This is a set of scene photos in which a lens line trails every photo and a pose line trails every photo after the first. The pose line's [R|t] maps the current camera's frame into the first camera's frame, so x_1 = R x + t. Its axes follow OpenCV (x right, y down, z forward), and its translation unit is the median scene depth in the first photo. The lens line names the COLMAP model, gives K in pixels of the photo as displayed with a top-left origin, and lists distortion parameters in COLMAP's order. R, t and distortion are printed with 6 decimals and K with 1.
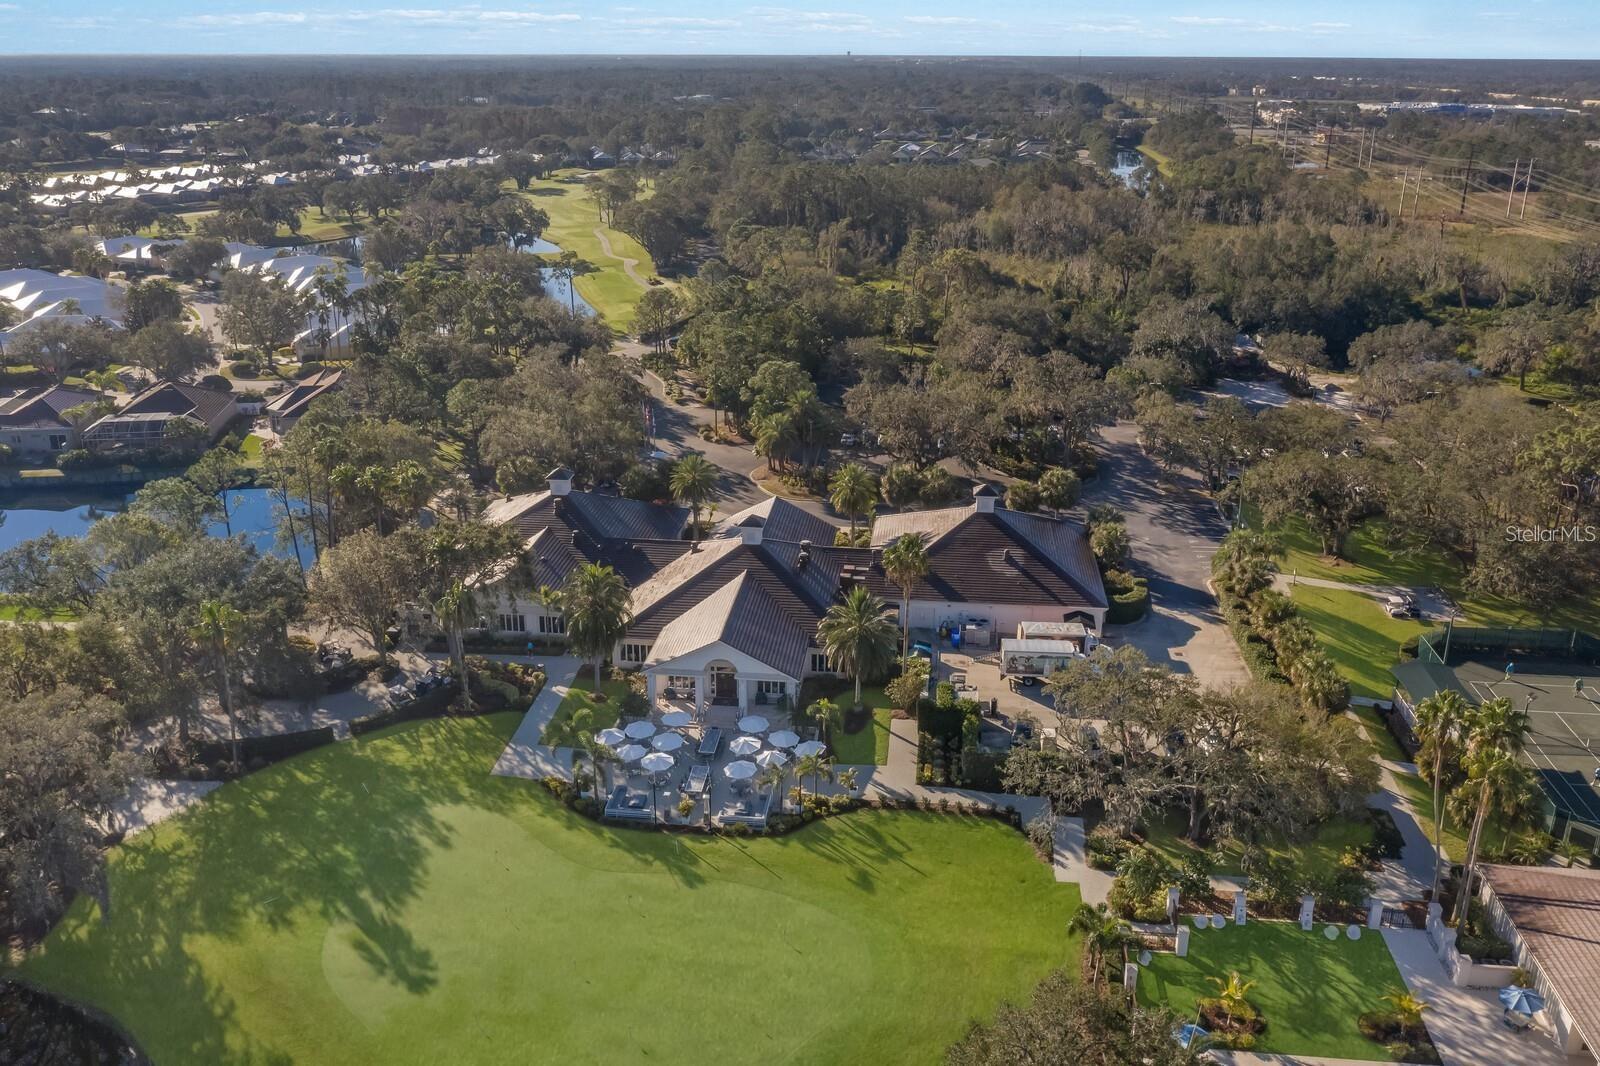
lens RADIAL K [[1330.9, 0, 800.0], [0, 1330.9, 533.0], [0, 0, 1]] dist [-0.013007, -0.001631]
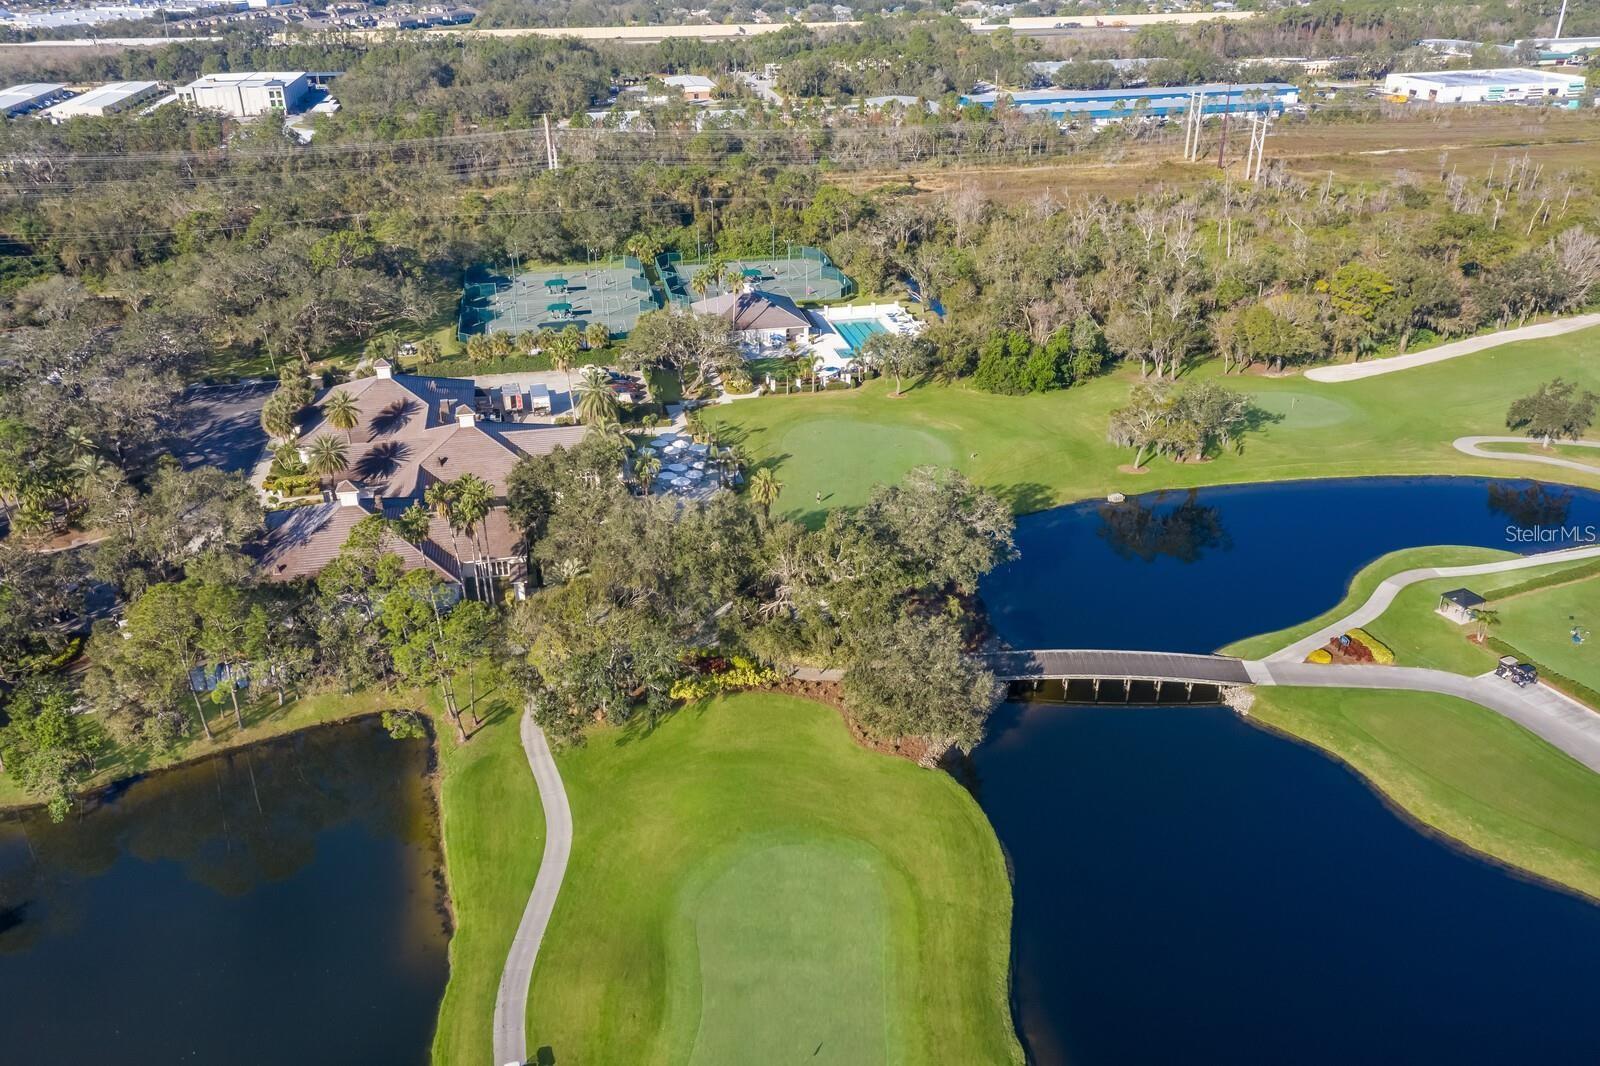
lens RADIAL K [[1257.3, 0, 800.0], [0, 1257.3, 533.0], [0, 0, 1]] dist [0.002454, 0.016728]
pose [[-0.314379, -0.414450, 0.854047, -1.343512], [0.327937, 0.796861, 0.507415, -0.465227], [-0.890855, 0.439594, -0.114603, 0.945308]]
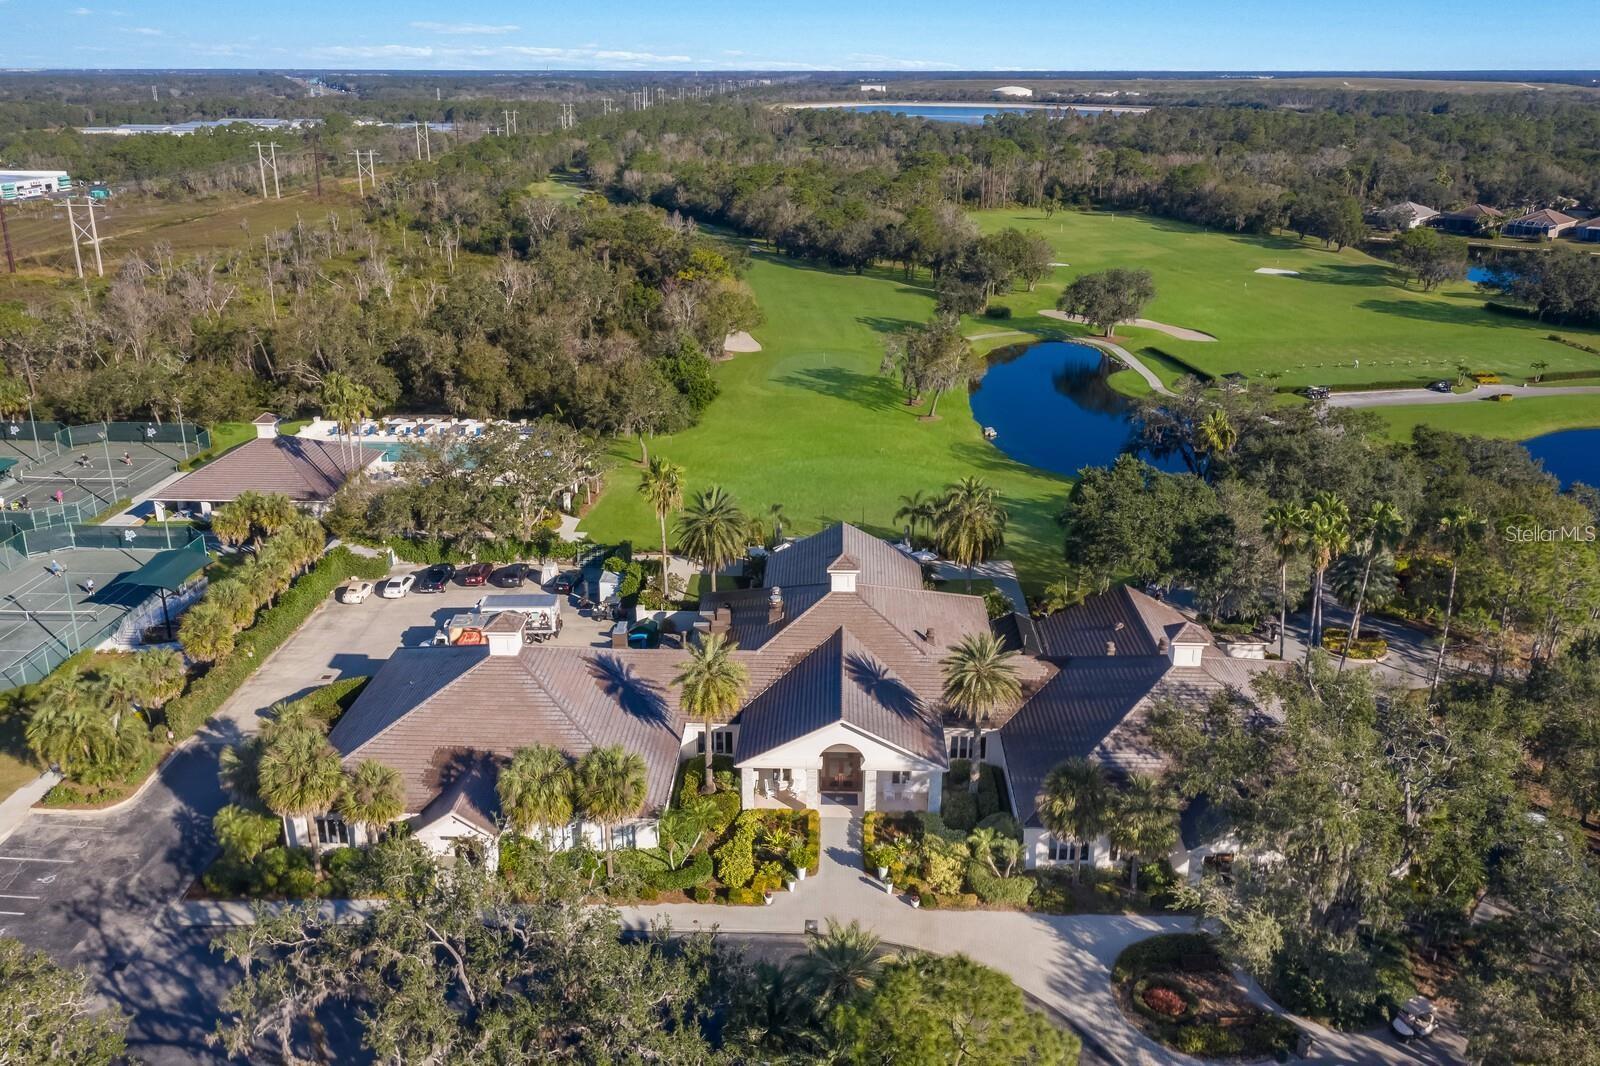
lens RADIAL K [[1309.5, 0, 800.0], [0, 1309.5, 533.0], [0, 0, 1]] dist [0.000667, 0.009447]
pose [[-0.996715, 0.020964, -0.078227, 0.051874], [-0.033234, 0.774969, 0.631125, -0.526440], [0.073855, 0.631652, -0.771726, 1.657348]]
